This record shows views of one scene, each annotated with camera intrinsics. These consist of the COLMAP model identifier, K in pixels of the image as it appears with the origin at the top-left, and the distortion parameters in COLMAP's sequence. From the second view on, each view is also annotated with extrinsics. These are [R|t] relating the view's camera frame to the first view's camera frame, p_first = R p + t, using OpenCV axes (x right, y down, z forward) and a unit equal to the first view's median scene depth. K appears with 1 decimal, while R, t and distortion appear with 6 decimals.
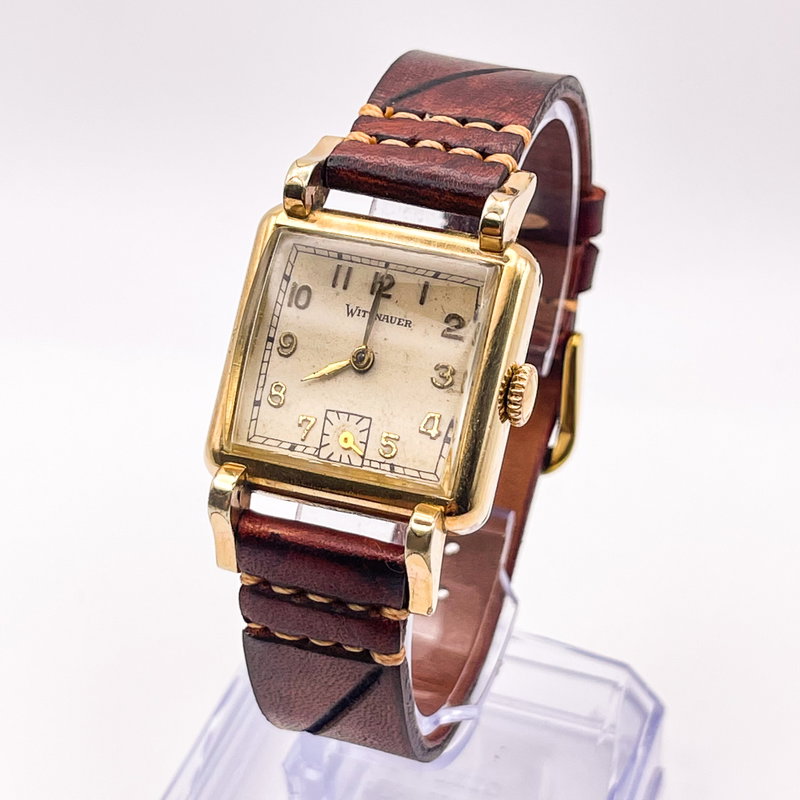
lens RADIAL K [[2097.6, 0, 400.8], [0, 2097.6, 397.5], [0, 0, 1]] dist [0.477124, 0.000000]
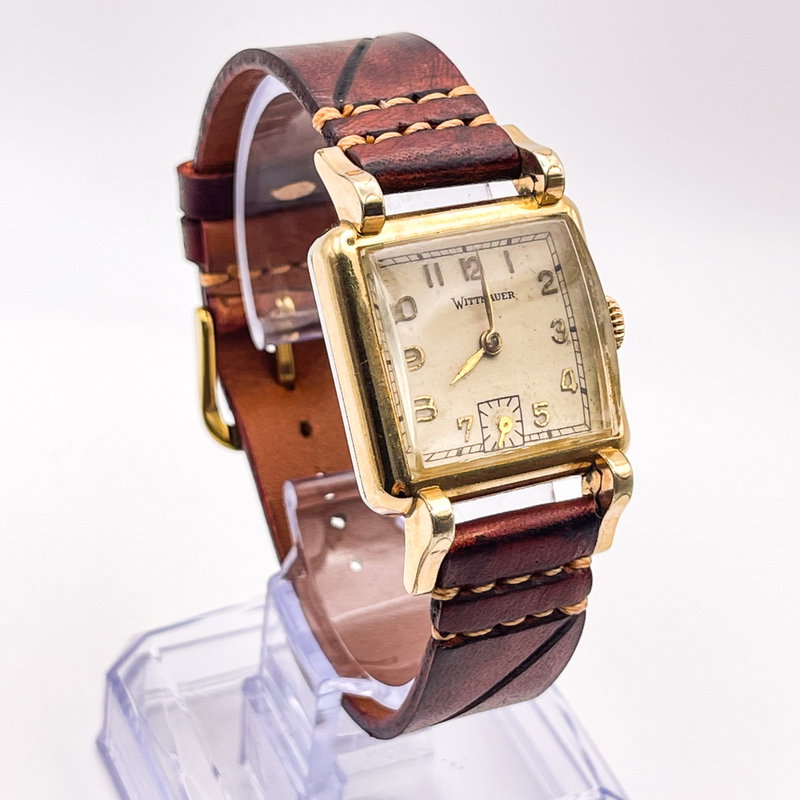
lens RADIAL K [[2097.6, 0, 400.4], [0, 2097.6, 397.4], [0, 0, 1]] dist [0.477124, 0.000000]
pose [[0.727057, -0.352431, 0.589220, -0.644169], [0.318244, 0.933429, 0.165623, -0.172525], [-0.608366, 0.067098, 0.790815, 0.221777]]
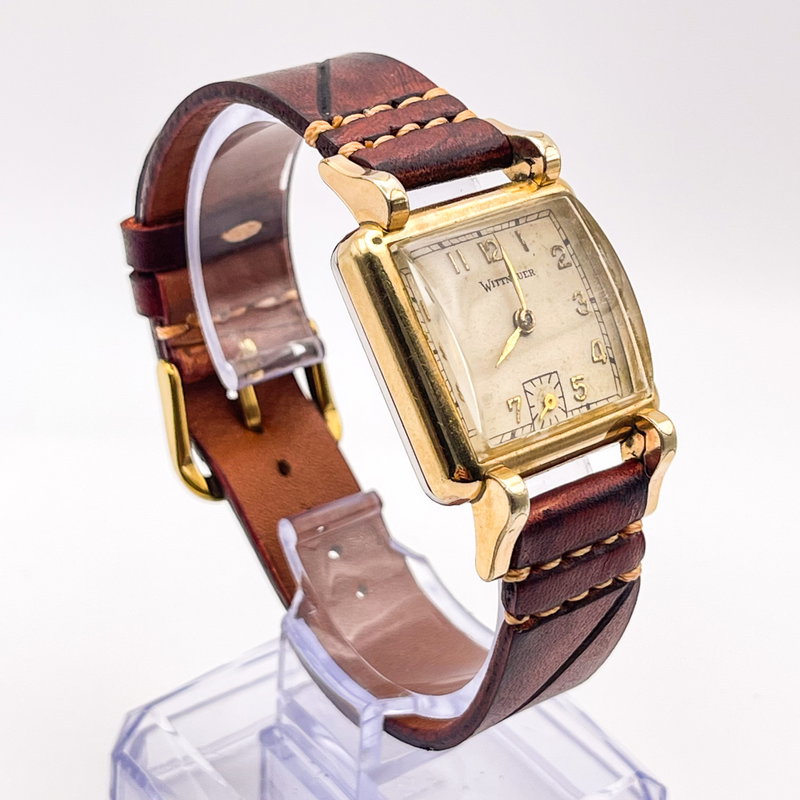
lens RADIAL K [[2097.6, 0, 414.6], [0, 2097.6, 377.7], [0, 0, 1]] dist [0.477124, 0.000000]
pose [[0.556596, -0.400757, 0.727732, -0.792663], [0.431273, 0.888065, 0.159198, -0.177626], [-0.710073, 0.225242, 0.667129, 0.349964]]
